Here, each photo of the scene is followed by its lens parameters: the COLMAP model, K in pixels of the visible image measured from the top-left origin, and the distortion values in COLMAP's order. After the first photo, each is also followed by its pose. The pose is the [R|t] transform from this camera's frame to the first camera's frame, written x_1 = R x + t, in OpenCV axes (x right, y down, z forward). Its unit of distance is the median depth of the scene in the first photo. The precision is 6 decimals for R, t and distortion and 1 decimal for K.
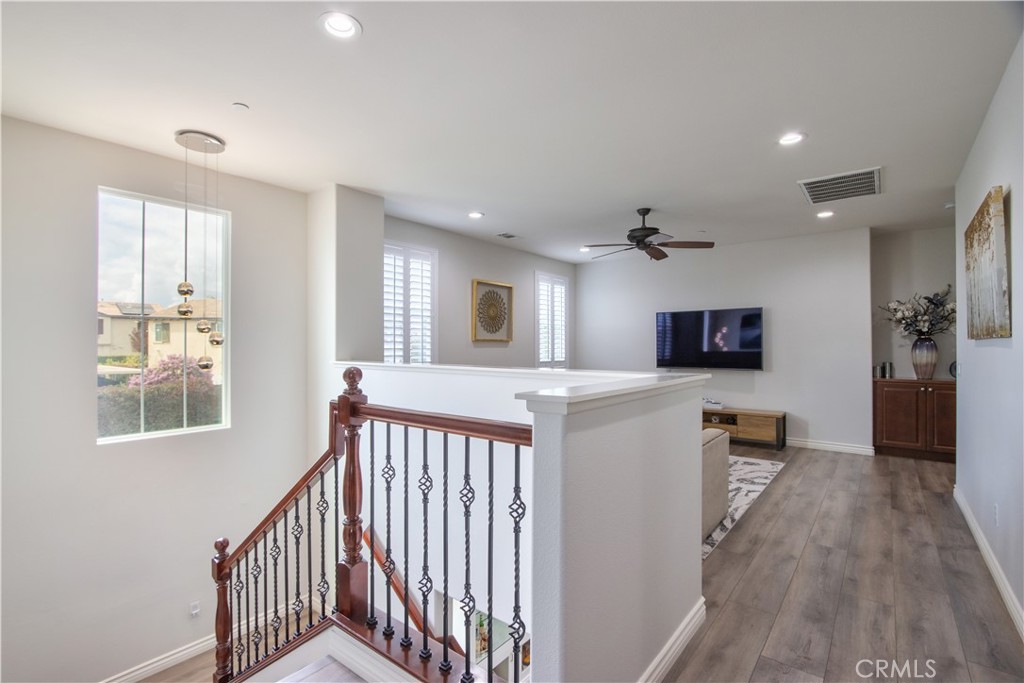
lens RADIAL K [[476.2, 0, 505.4], [0, 476.2, 341.9], [0, 0, 1]] dist [-0.019929, 0.000774]
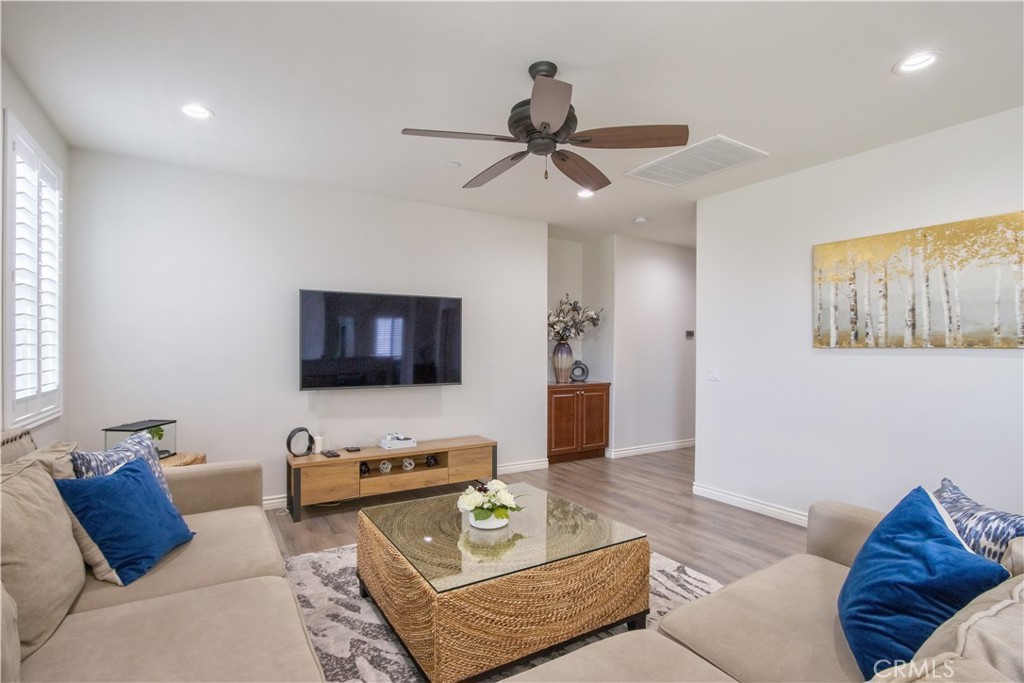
lens RADIAL K [[483.8, 0, 495.0], [0, 483.8, 346.0], [0, 0, 1]] dist [-0.016812, 0.001473]
pose [[0.338627, 0.004938, 0.940908, -0.178809], [-0.011170, 0.999937, -0.001227, 0.002293], [-0.940854, -0.010095, 0.338661, 0.873763]]
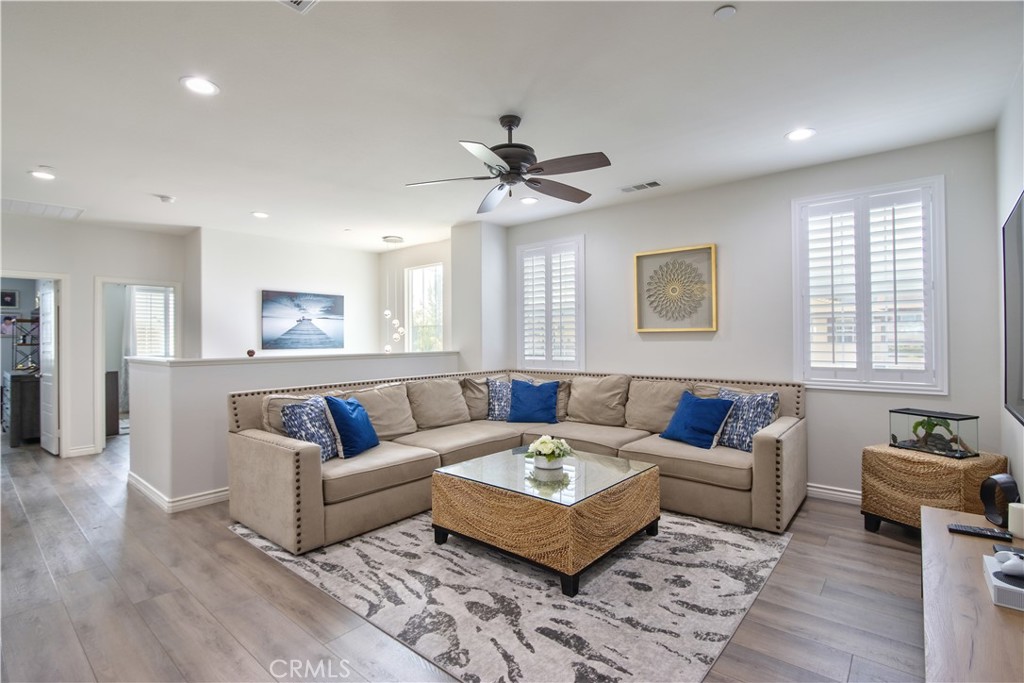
lens RADIAL K [[476.2, 0, 505.4], [0, 476.2, 341.9], [0, 0, 1]] dist [-0.019929, 0.000774]
pose [[-0.025774, 0.005279, -0.999654, 0.905158], [0.014279, 0.999886, 0.004912, 0.008069], [0.999566, -0.014148, -0.025846, 1.000849]]
